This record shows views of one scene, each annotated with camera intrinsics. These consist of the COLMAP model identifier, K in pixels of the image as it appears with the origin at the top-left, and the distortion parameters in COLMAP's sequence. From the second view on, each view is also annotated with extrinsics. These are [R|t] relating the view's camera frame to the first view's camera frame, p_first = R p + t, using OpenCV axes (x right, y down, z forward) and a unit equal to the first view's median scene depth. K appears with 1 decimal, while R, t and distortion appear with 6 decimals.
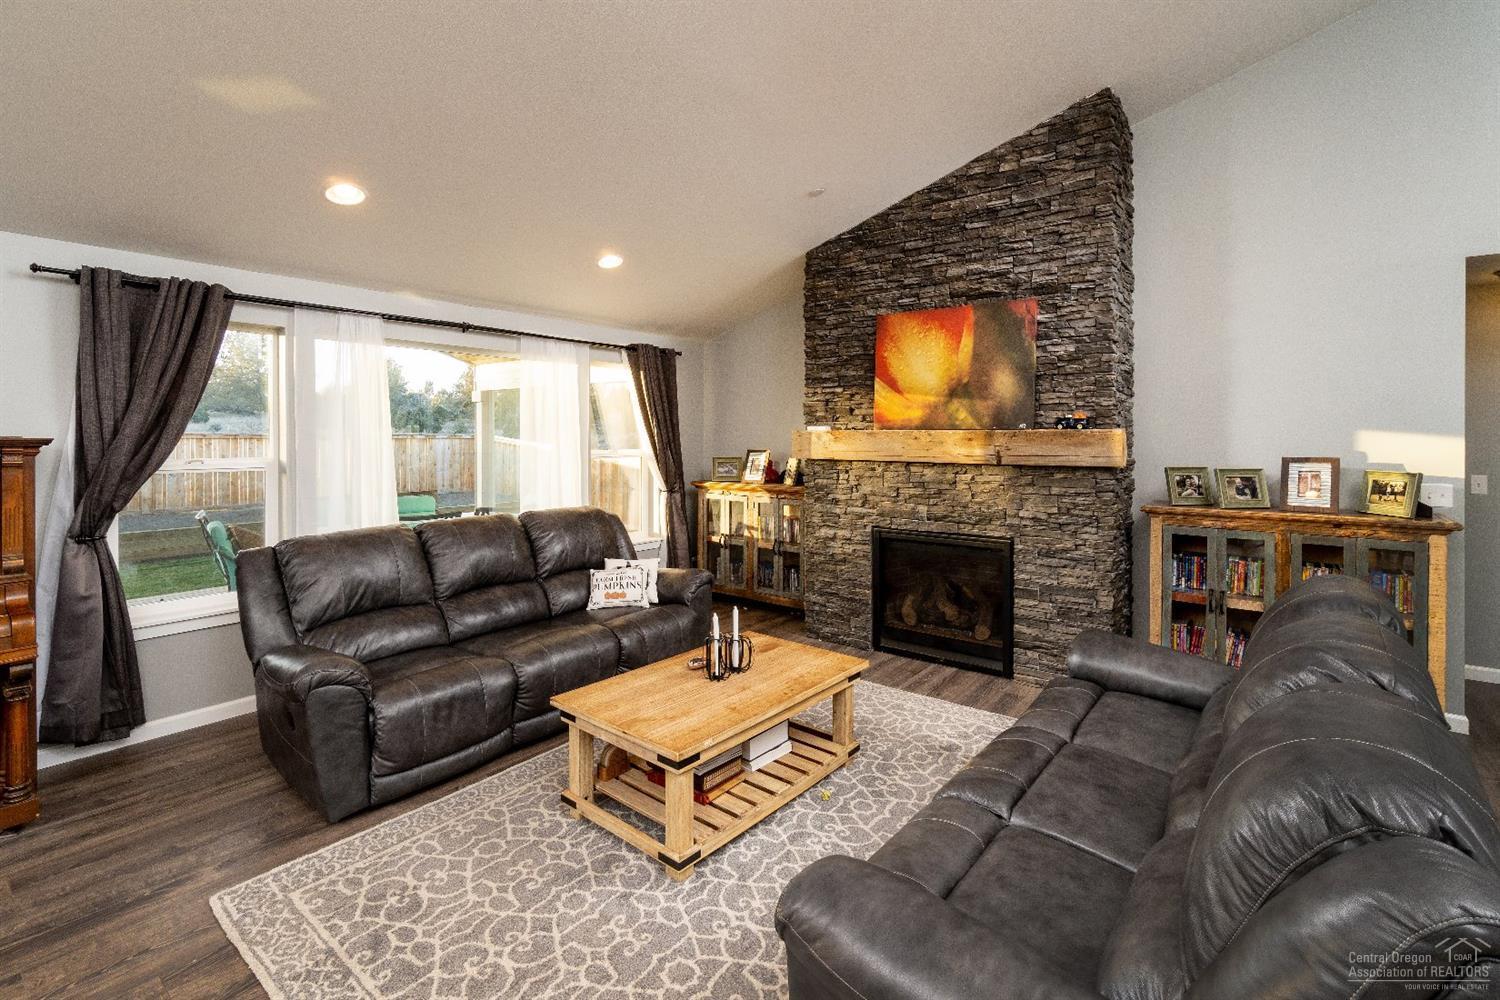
lens RADIAL K [[645.9, 0, 746.7], [0, 645.9, 486.8], [0, 0, 1]] dist [-0.002651, -0.000348]
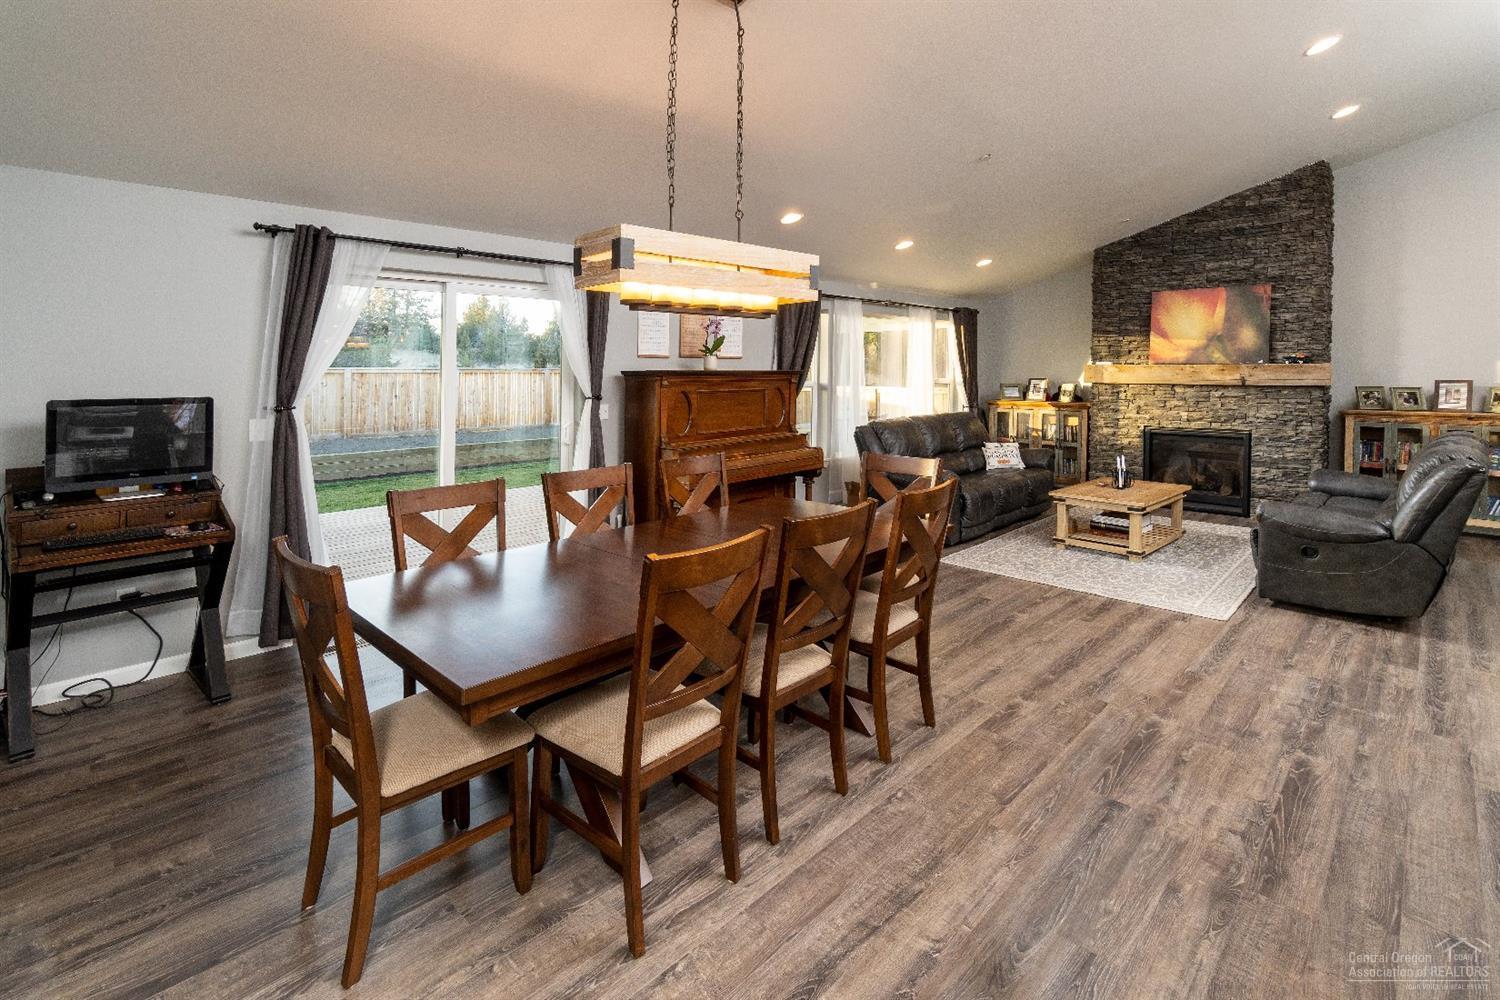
lens RADIAL K [[704.9, 0, 710.6], [0, 704.9, 430.0], [0, 0, 1]] dist [0.000340, 0.000040]
pose [[0.993464, 0.005950, -0.113992, -0.732636], [-0.005066, 0.999955, 0.008042, 0.070053], [0.114034, -0.007412, 0.993449, -0.914791]]
